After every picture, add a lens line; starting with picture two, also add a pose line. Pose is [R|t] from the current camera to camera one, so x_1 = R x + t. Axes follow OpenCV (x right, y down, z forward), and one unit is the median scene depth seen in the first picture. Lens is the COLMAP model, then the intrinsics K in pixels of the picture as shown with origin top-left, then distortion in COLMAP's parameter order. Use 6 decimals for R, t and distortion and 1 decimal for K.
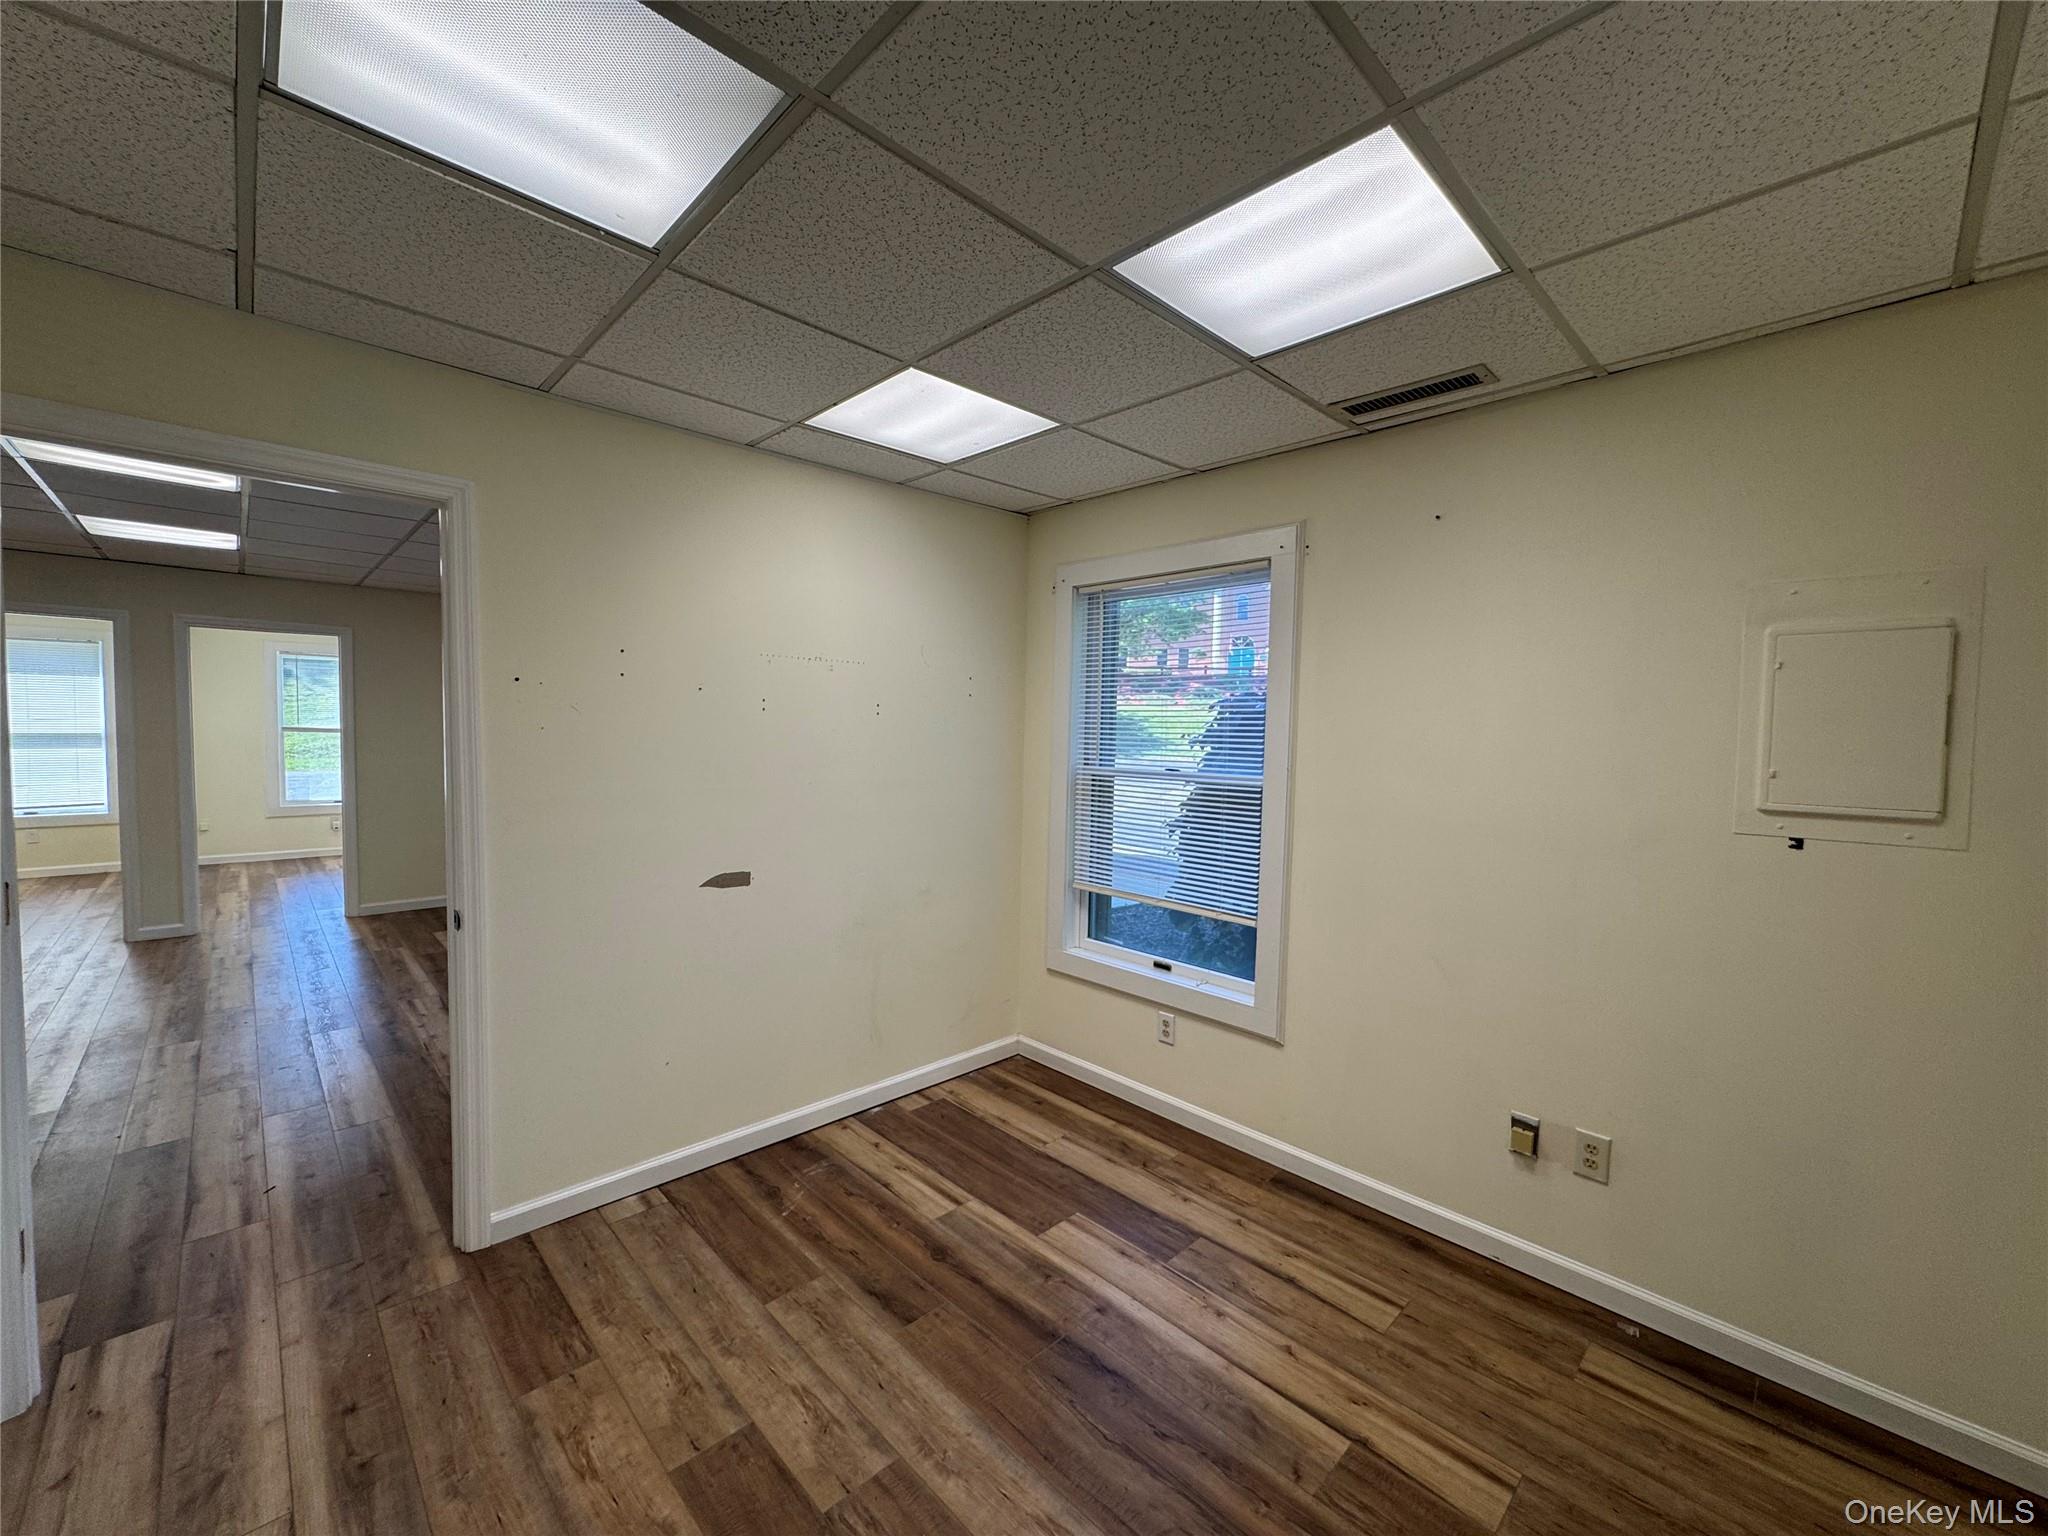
lens RADIAL K [[815.2, 0, 1023.1], [0, 815.2, 760.3], [0, 0, 1]] dist [-0.003631, 0.000556]
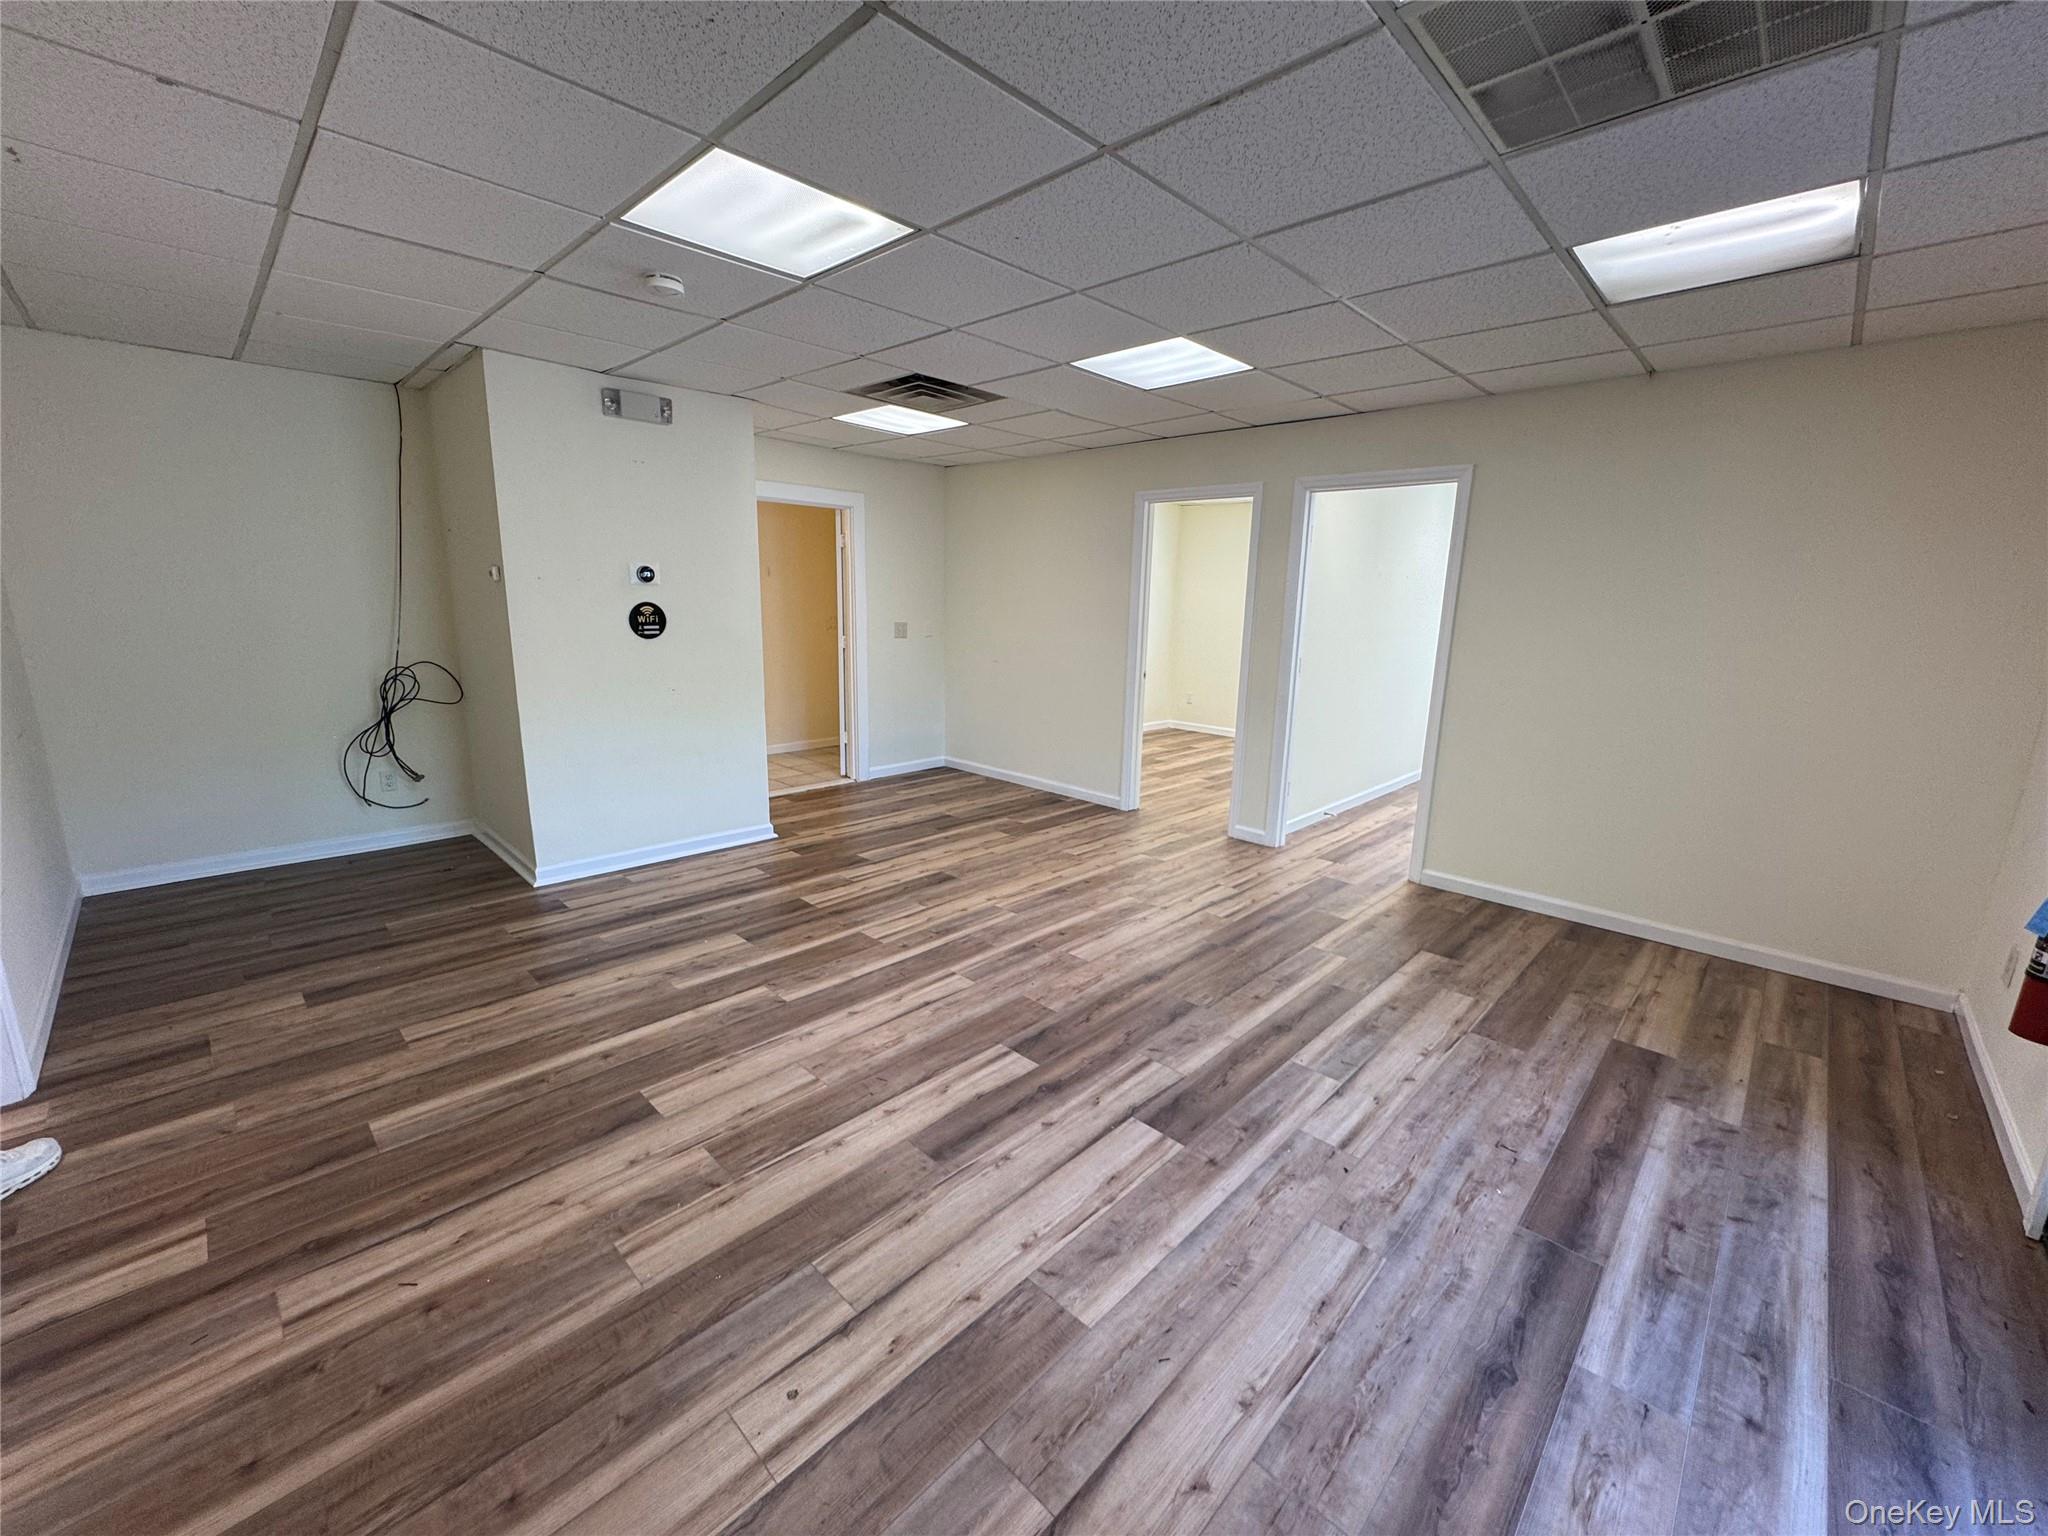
lens RADIAL K [[815.2, 0, 1023.2], [0, 815.2, 767.7], [0, 0, 1]] dist [-0.003631, 0.000556]
pose [[0.030266, 0.185830, -0.982116, -0.389651], [-0.058136, 0.981230, 0.183871, -0.054964], [0.997850, 0.051531, 0.040502, 1.727173]]
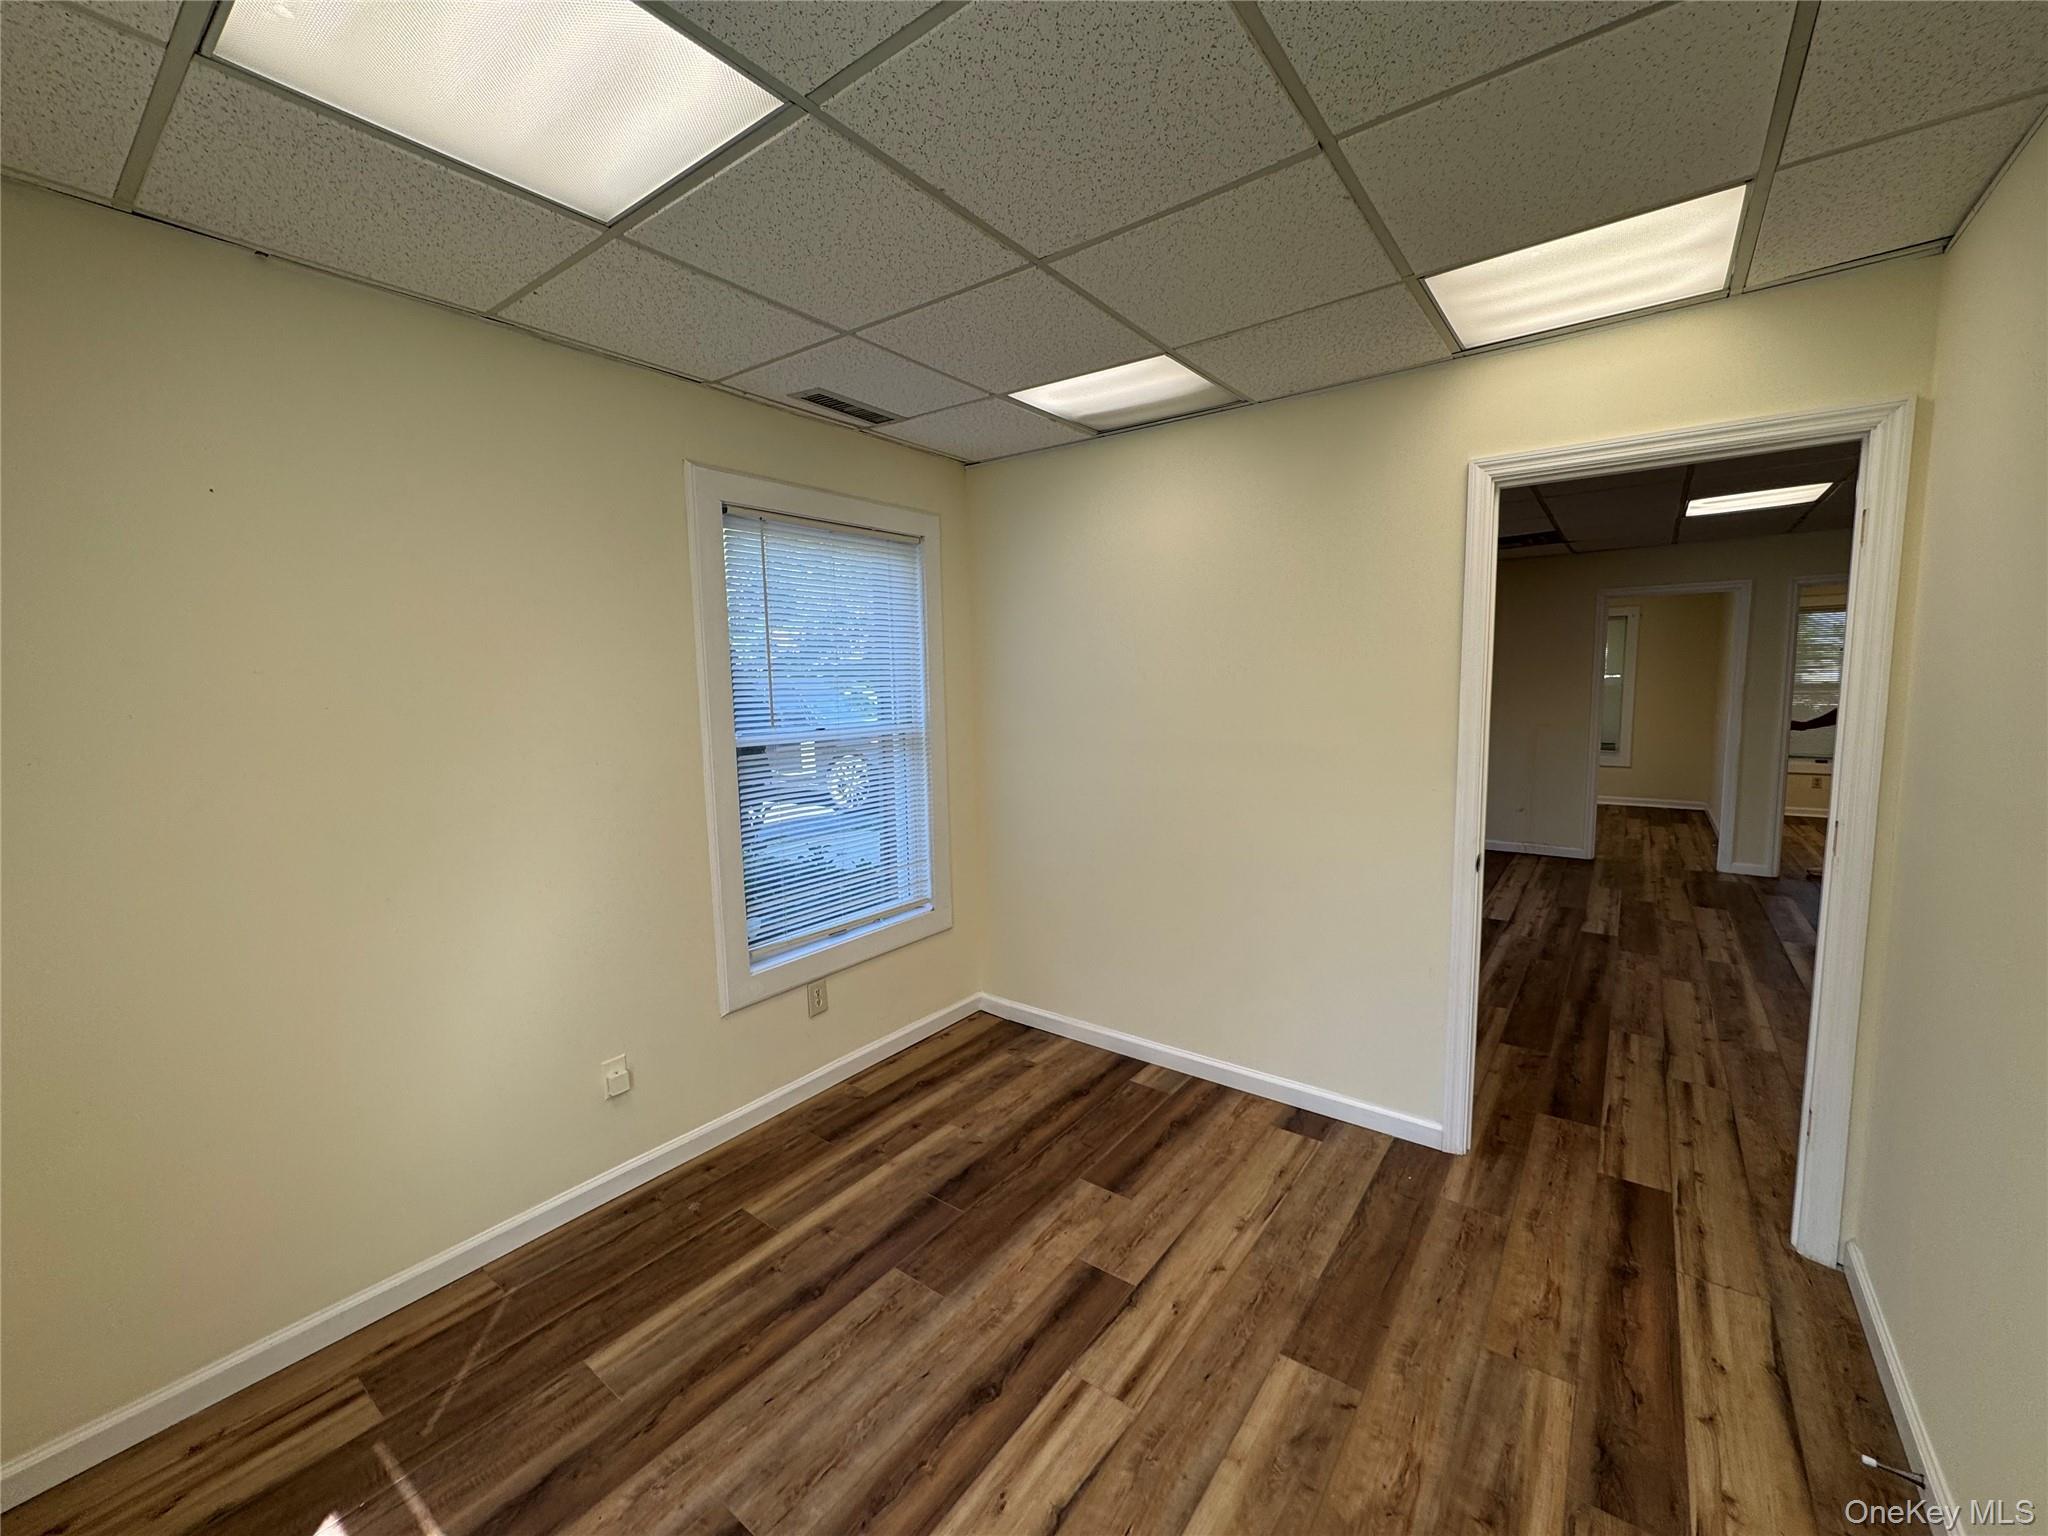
lens RADIAL K [[815.2, 0, 1022.7], [0, 815.2, 770.3], [0, 0, 1]] dist [-0.003631, 0.000556]
pose [[-0.154377, -0.128104, 0.979672, -3.368192], [0.050996, 0.989204, 0.137386, -0.215835], [-0.986695, 0.071168, -0.146178, 3.611738]]
